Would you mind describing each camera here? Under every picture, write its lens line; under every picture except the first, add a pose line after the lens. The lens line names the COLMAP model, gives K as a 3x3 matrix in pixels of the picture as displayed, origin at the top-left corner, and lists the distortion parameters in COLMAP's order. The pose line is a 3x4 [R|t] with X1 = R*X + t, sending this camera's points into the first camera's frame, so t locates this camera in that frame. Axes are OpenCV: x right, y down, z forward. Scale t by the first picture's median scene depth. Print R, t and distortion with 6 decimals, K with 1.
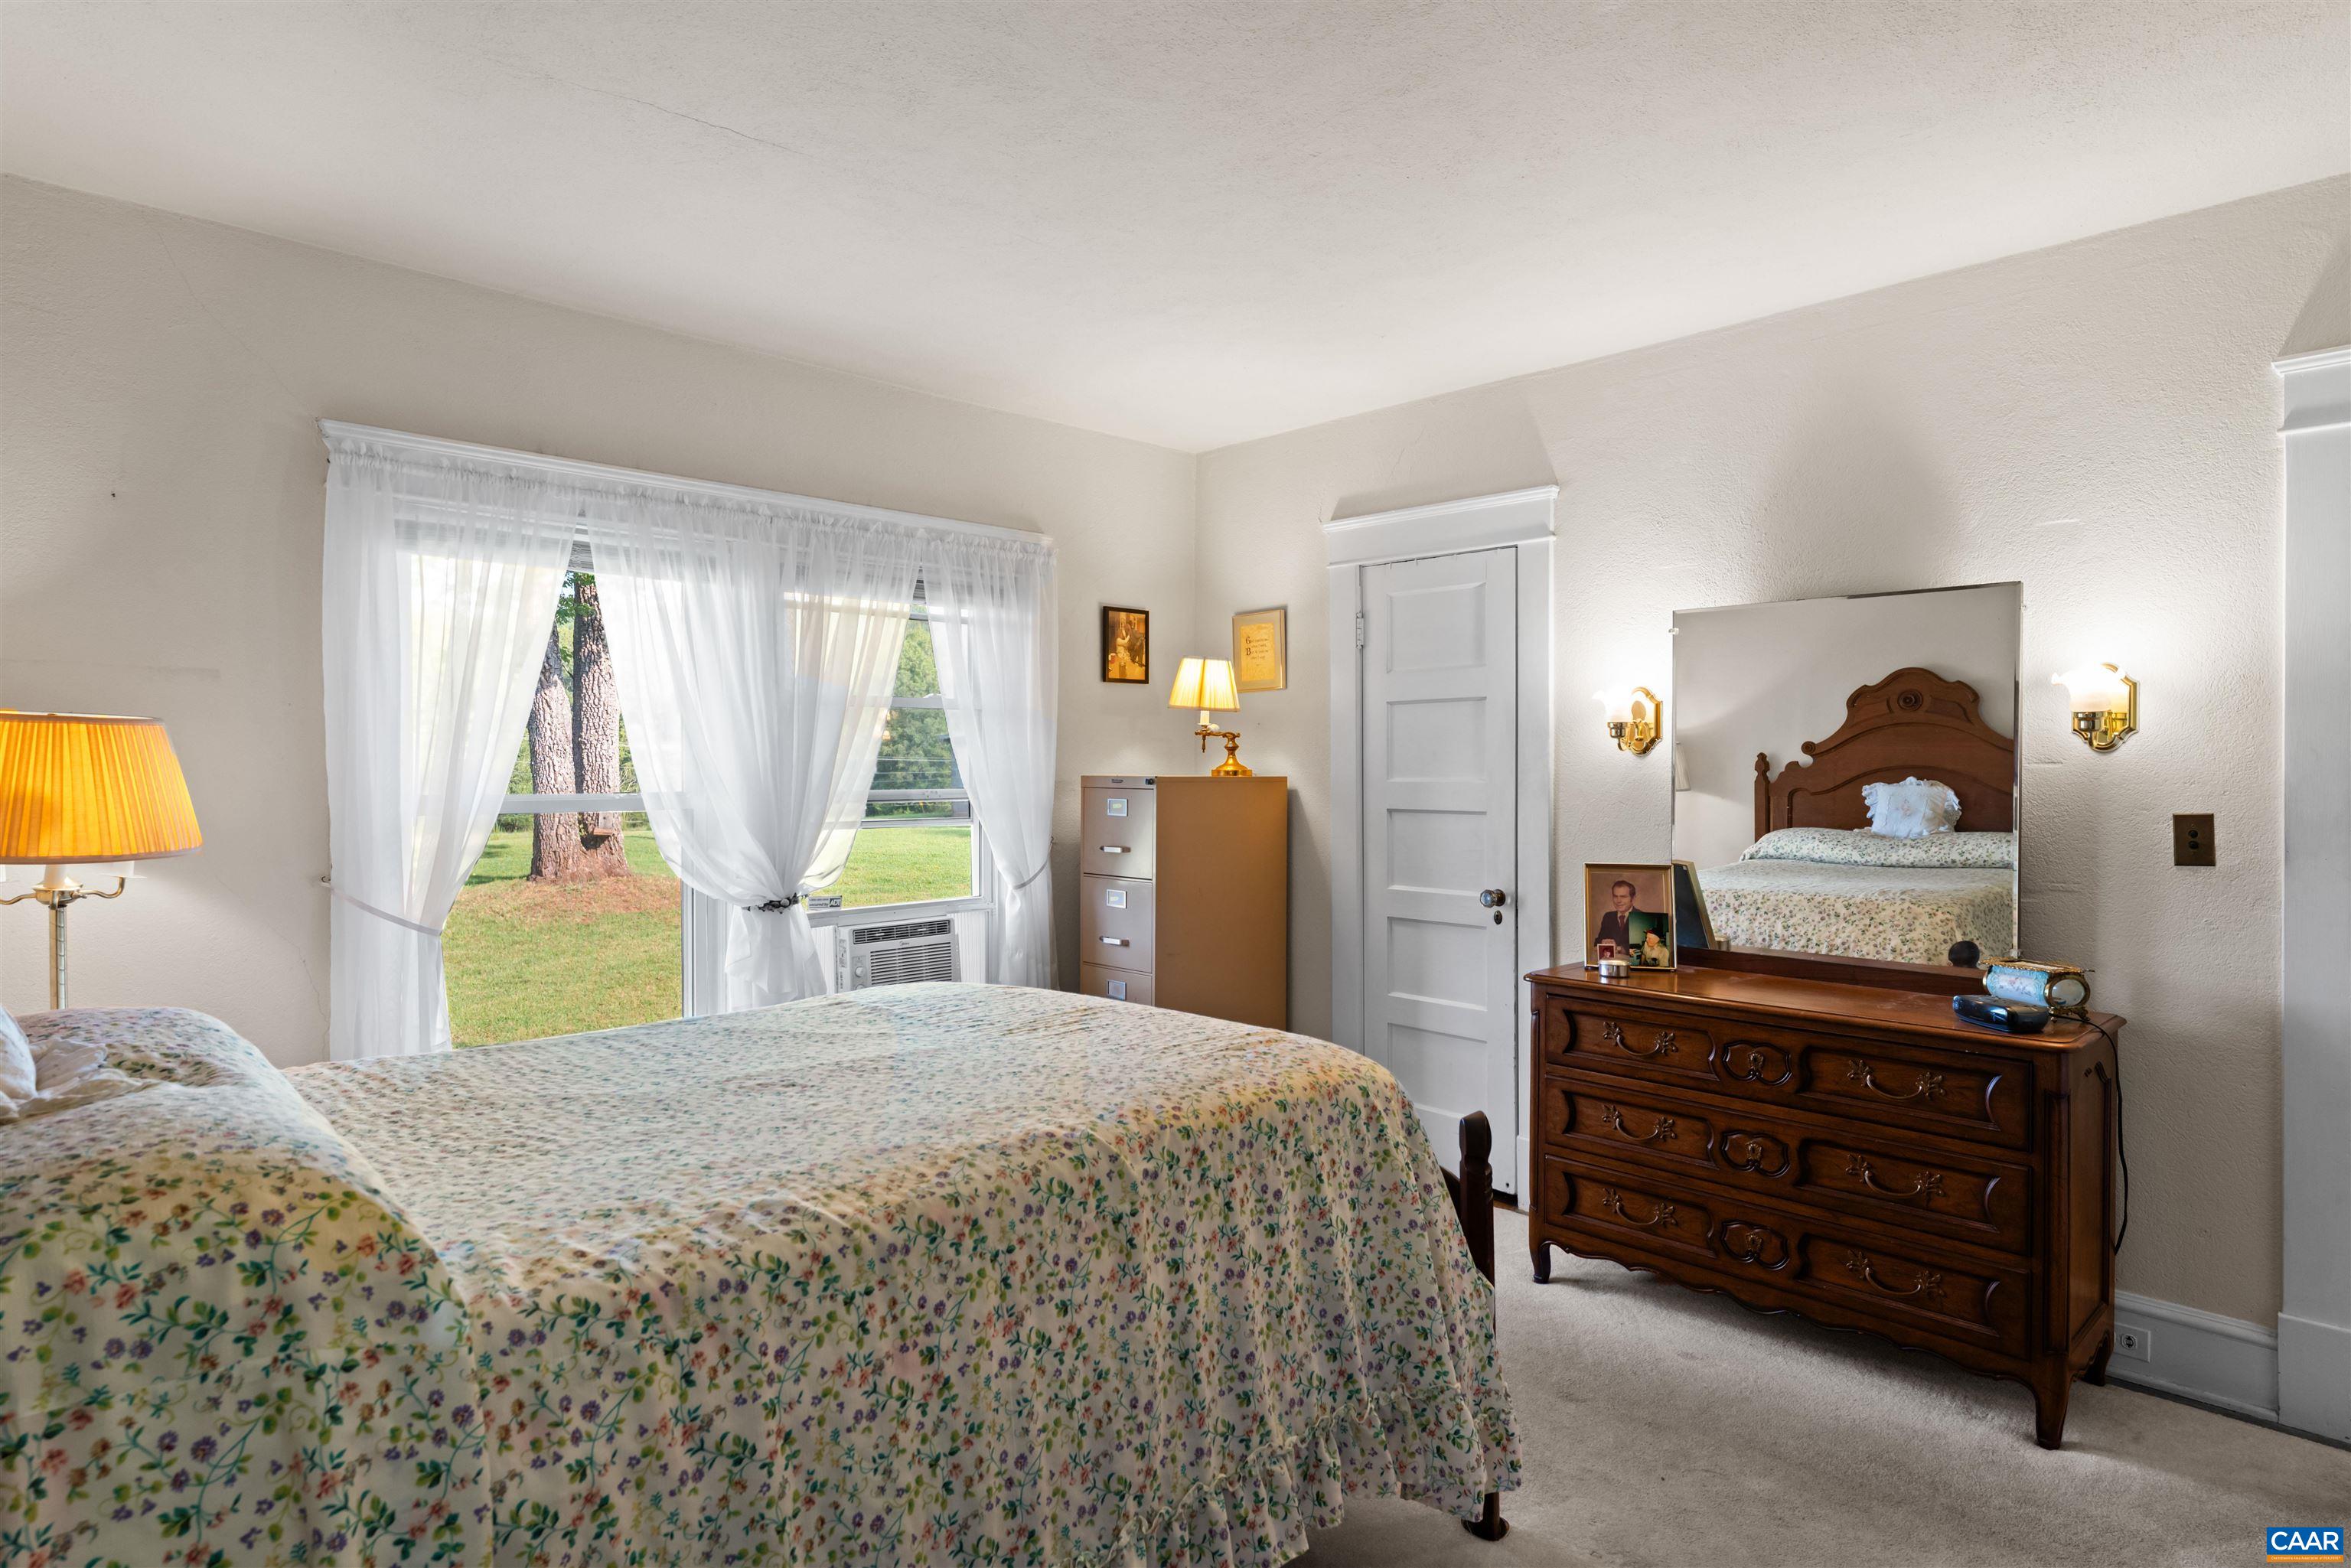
lens RADIAL K [[1274.4, 0, 1178.2], [0, 1274.4, 771.3], [0, 0, 1]] dist [0.000992, 0.000168]
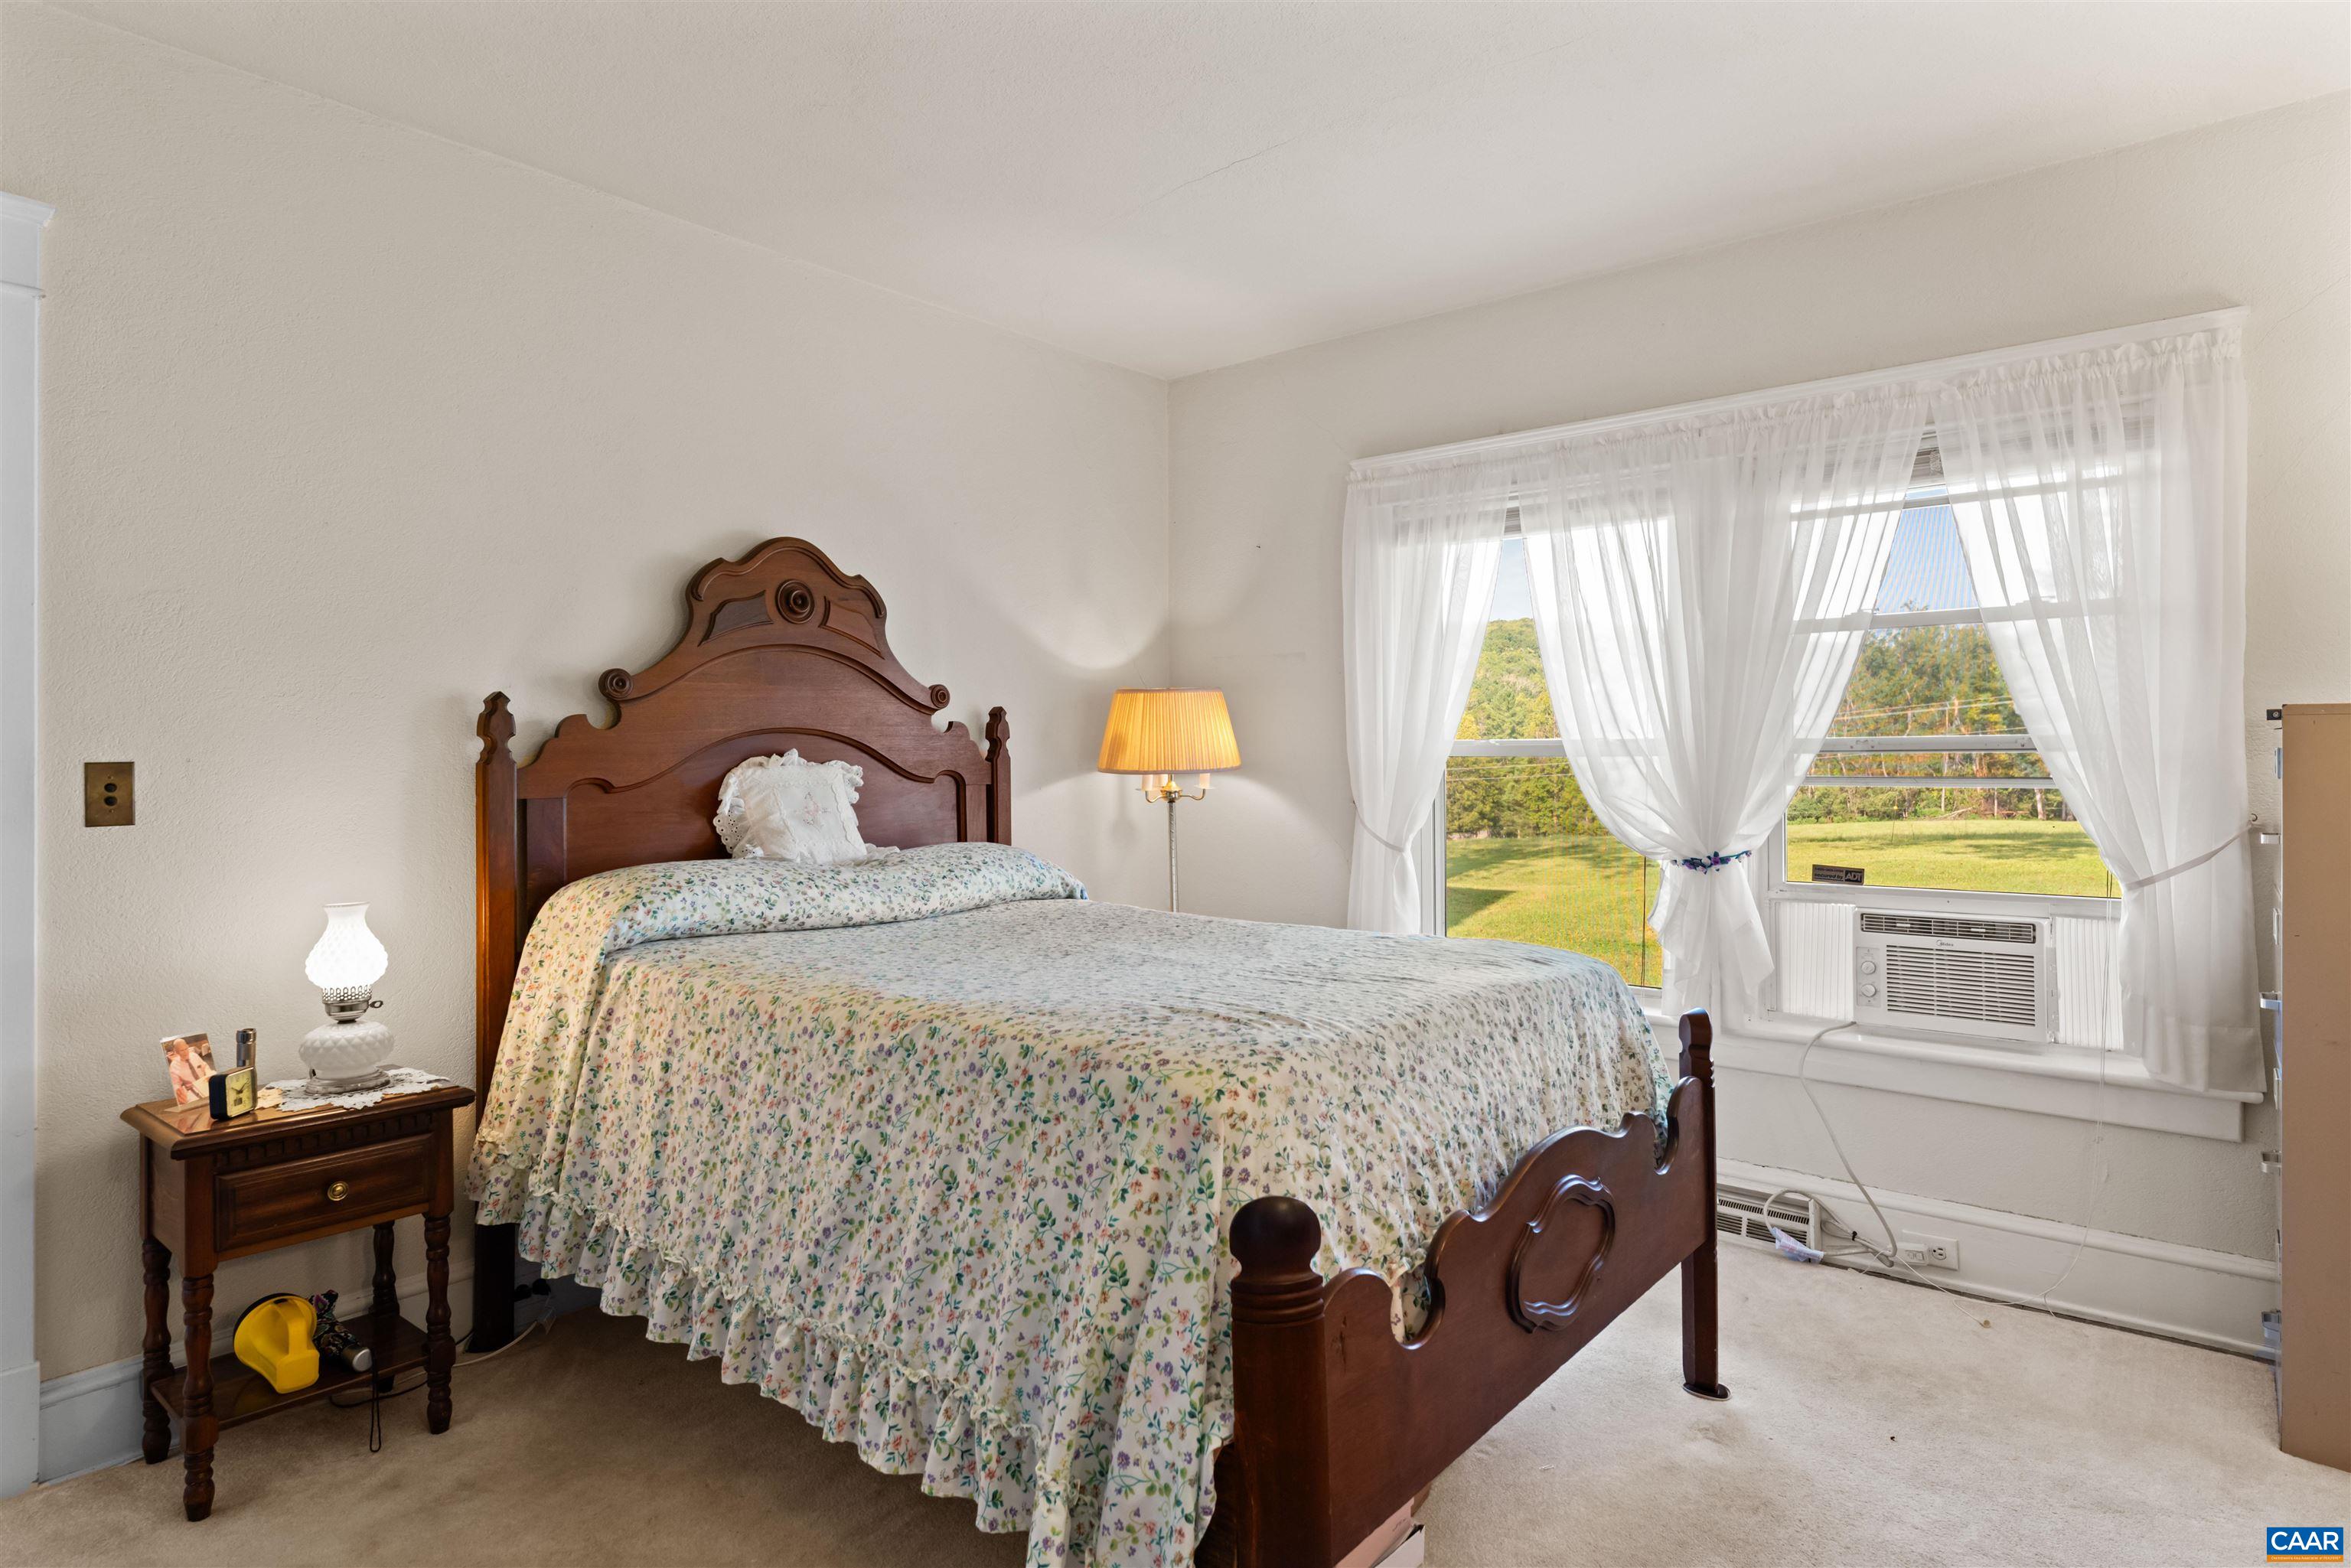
lens RADIAL K [[1274.4, 0, 1181.0], [0, 1274.4, 773.8], [0, 0, 1]] dist [0.000992, 0.000168]
pose [[0.123764, 0.014360, -0.992208, 0.516082], [0.000262, 0.999895, 0.014504, 0.028159], [0.992312, -0.002055, 0.123748, 0.515970]]
